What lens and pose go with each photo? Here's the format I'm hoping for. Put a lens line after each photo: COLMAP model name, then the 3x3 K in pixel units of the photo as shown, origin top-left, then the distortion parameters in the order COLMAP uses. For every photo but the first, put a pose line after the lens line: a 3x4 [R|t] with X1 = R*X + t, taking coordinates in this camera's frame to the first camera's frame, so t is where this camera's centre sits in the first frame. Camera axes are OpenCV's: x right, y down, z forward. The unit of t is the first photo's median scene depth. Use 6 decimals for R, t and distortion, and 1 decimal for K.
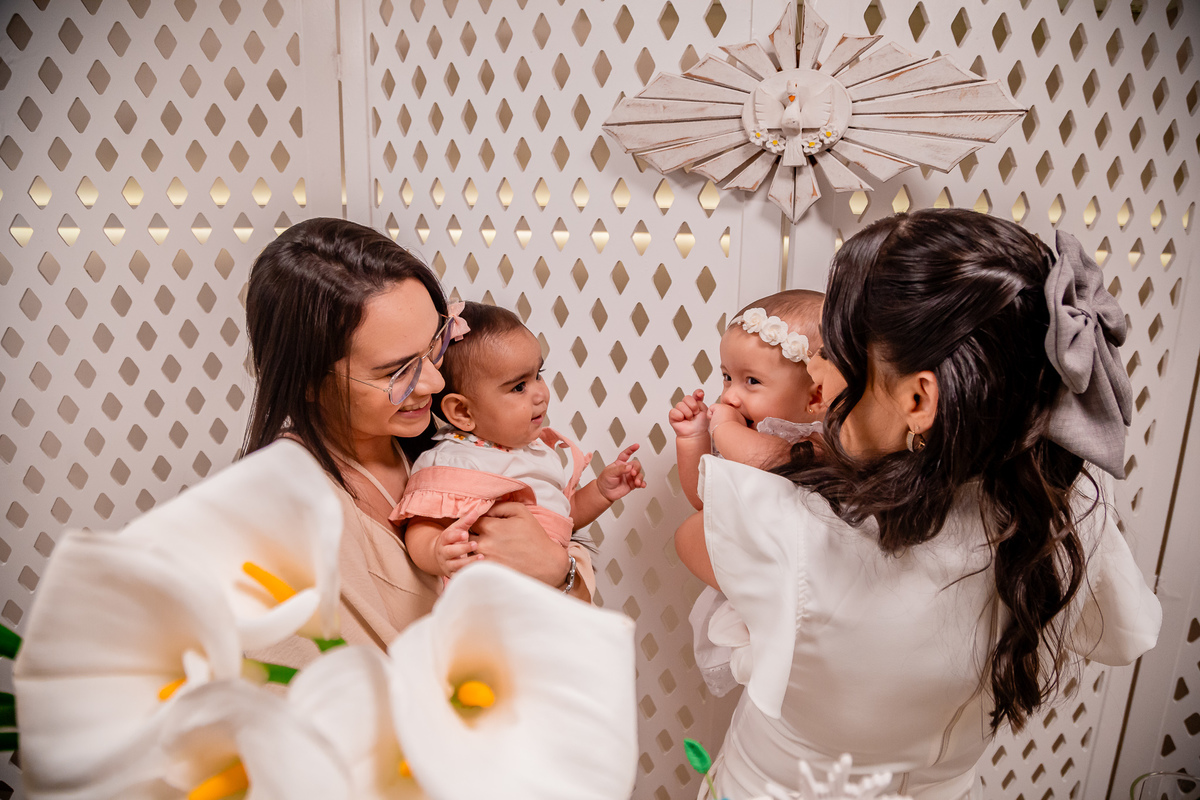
lens RADIAL K [[780.3, 0, 612.7], [0, 780.3, 363.7], [0, 0, 1]] dist [-0.062558, -0.000750]
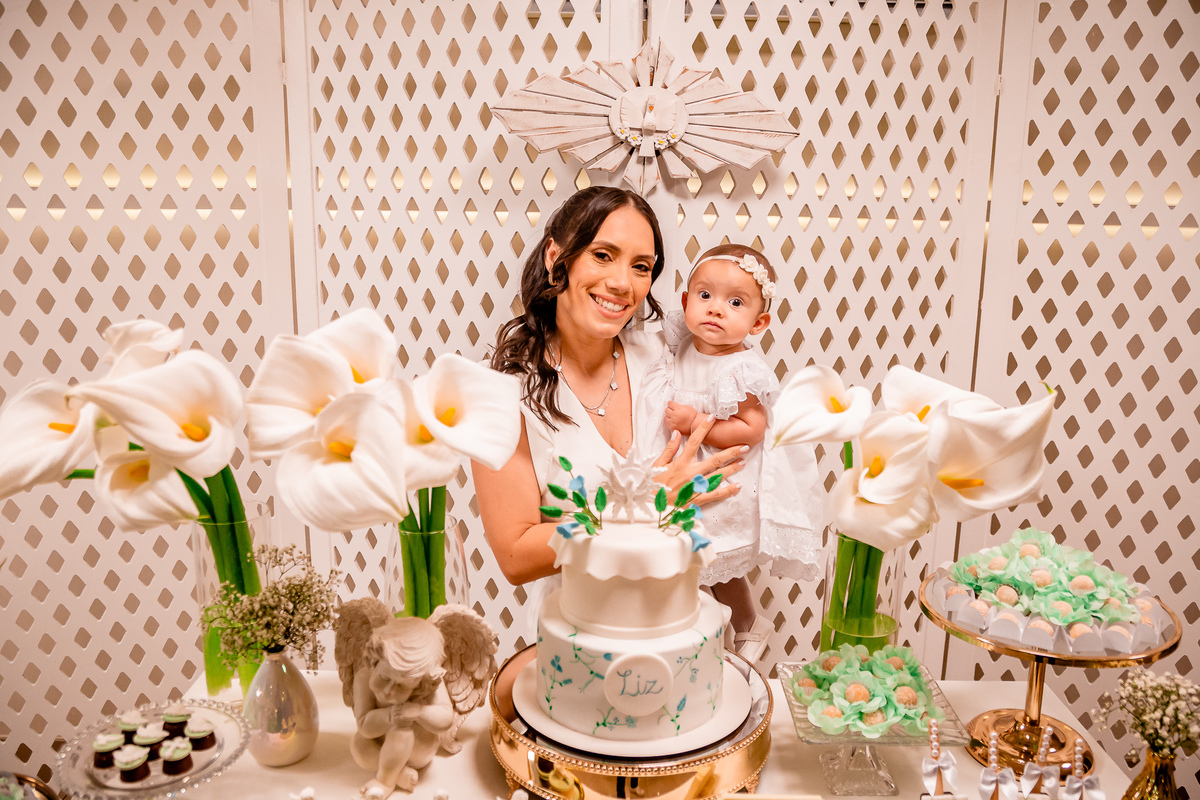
lens RADIAL K [[969.6, 0, 602.5], [0, 969.6, 403.9], [0, 0, 1]] dist [-0.084411, 0.064996]
pose [[0.996554, -0.018015, 0.080967, 0.016674], [0.016585, 0.999695, 0.018300, 0.144847], [-0.081272, -0.016894, 0.996549, -0.691895]]
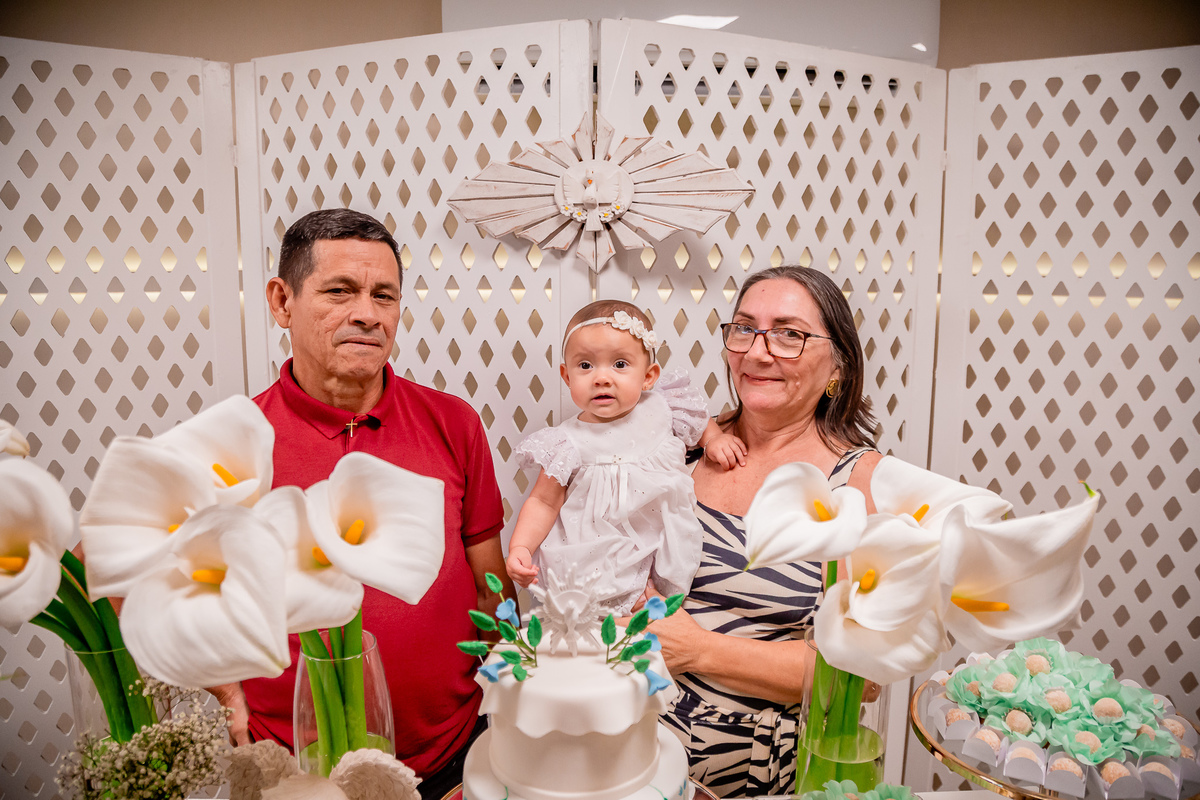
lens RADIAL K [[816.1, 0, 603.5], [0, 816.1, 402.7], [0, 0, 1]] dist [-0.123787, 0.061410]
pose [[0.993479, -0.028185, 0.110476, 0.086833], [0.033404, 0.998398, -0.045678, 0.100726], [-0.109011, 0.049071, 0.992829, -0.361441]]
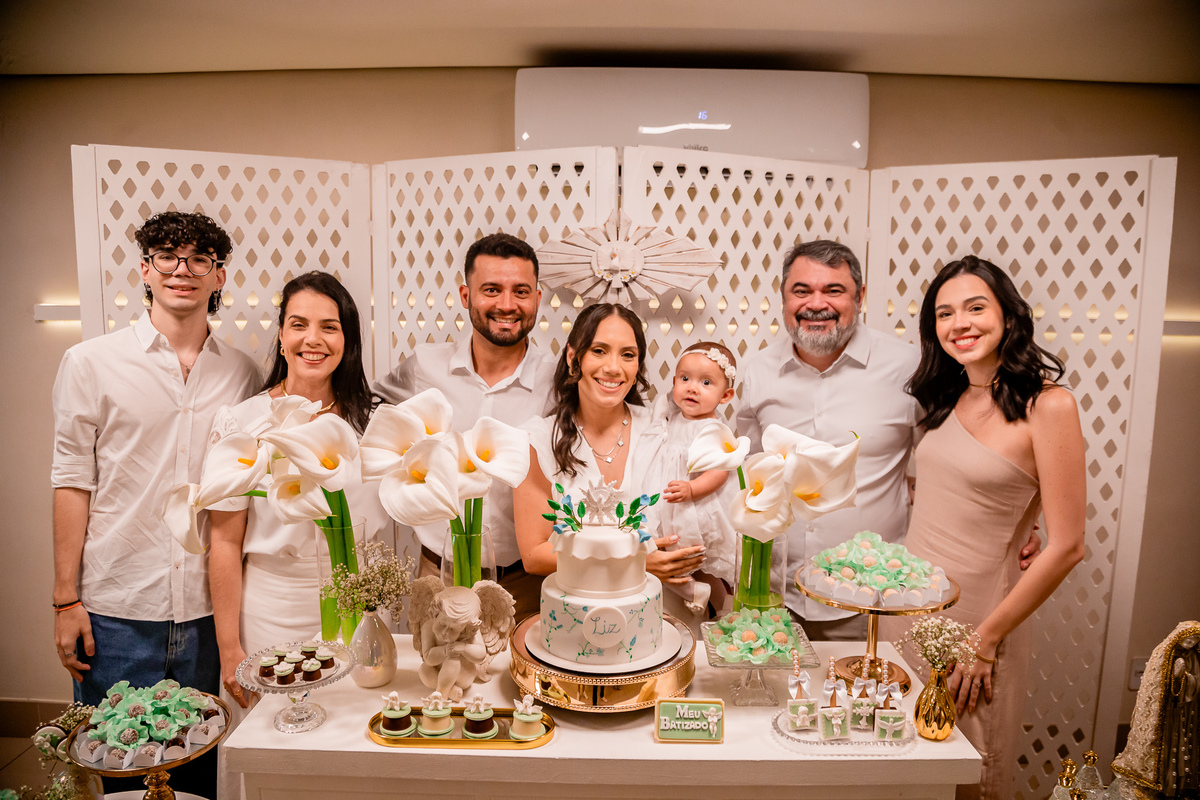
lens RADIAL K [[816.1, 0, 603.5], [0, 816.1, 402.7], [0, 0, 1]] dist [-0.123787, 0.061410]
pose [[0.997064, -0.013005, 0.075454, 0.033778], [0.018306, 0.997379, -0.070001, 0.184970], [-0.074346, 0.071177, 0.994689, -1.044670]]
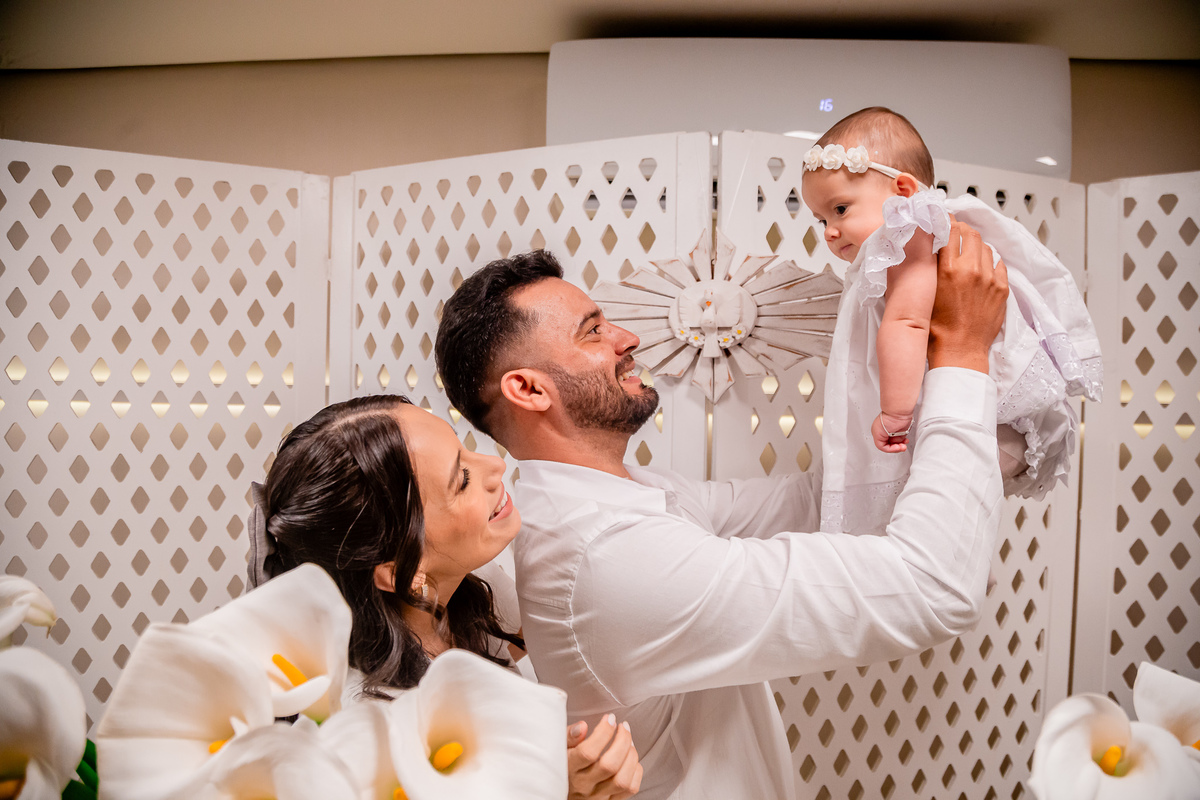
lens RADIAL K [[762.0, 0, 601.1], [0, 762.0, 393.3], [0, 0, 1]] dist [-0.058018, -0.000342]
pose [[0.999019, 0.004408, 0.044066, 0.009026], [0.004092, 0.981588, -0.190966, 0.025094], [-0.044097, 0.190959, 0.980607, -0.141554]]
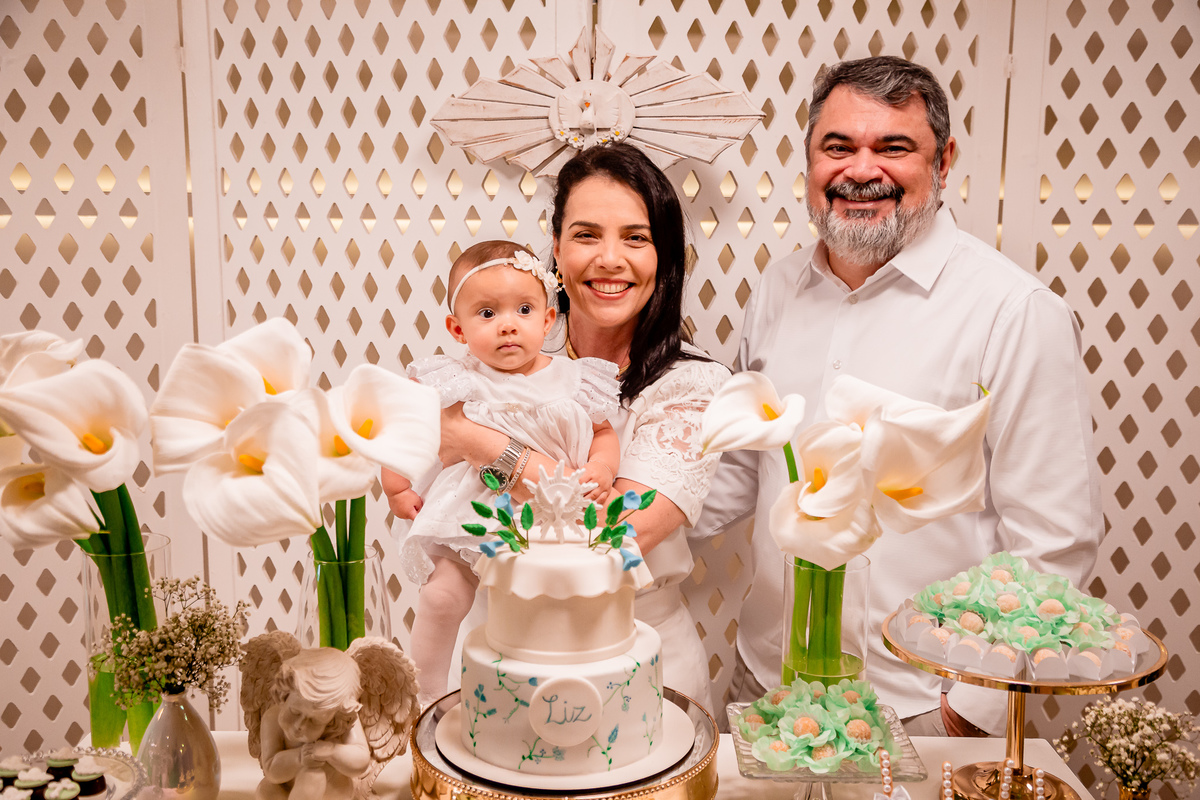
lens RADIAL K [[1276.2, 0, 602.9], [0, 1276.2, 401.8], [0, 0, 1]] dist [0.032785, 0.053213]
pose [[0.996025, -0.021893, 0.086347, 0.065883], [0.025323, 0.998925, -0.038831, 0.203570], [-0.085404, 0.040863, 0.995508, -0.973213]]
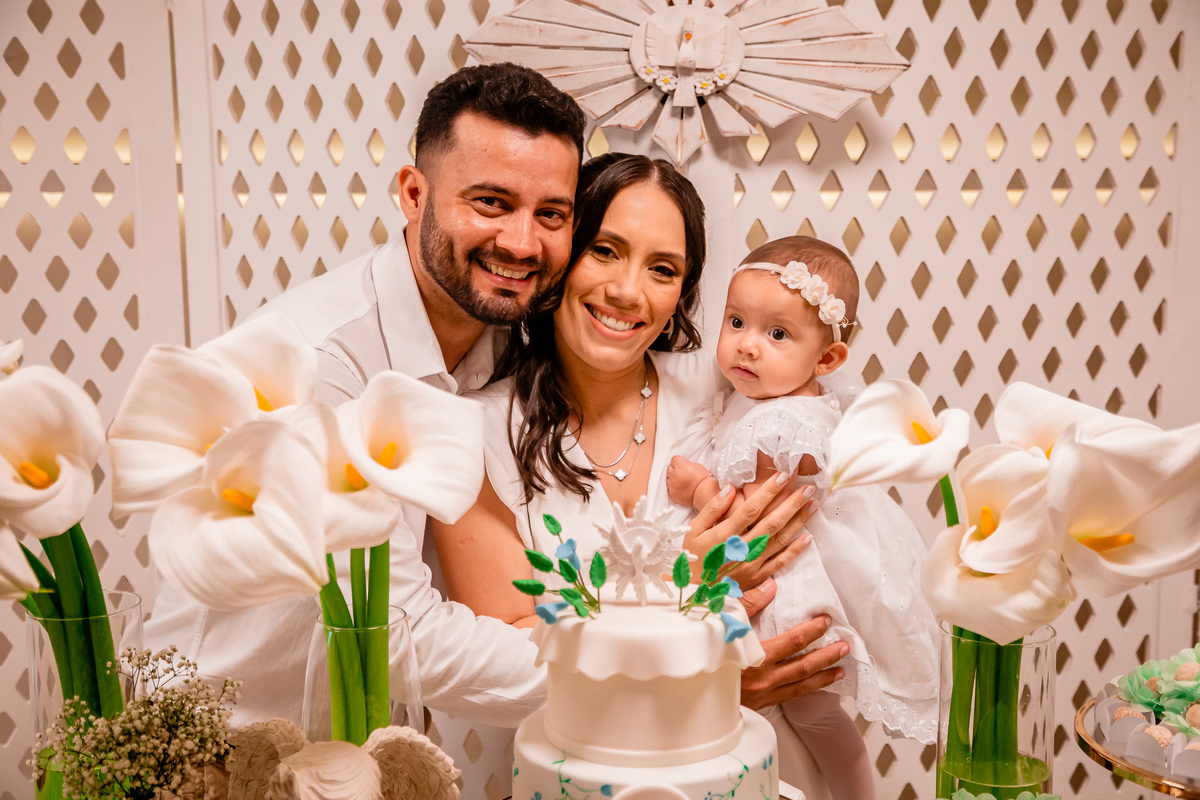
lens RADIAL K [[1538.0, 0, 600.7], [0, 1538.0, 401.5], [0, 0, 1]] dist [0.095037, 0.075033]
pose [[0.999332, -0.024229, 0.027342, 0.071481], [0.025704, 0.998156, -0.054984, 0.203019], [-0.025960, 0.055650, 0.998113, -0.863296]]
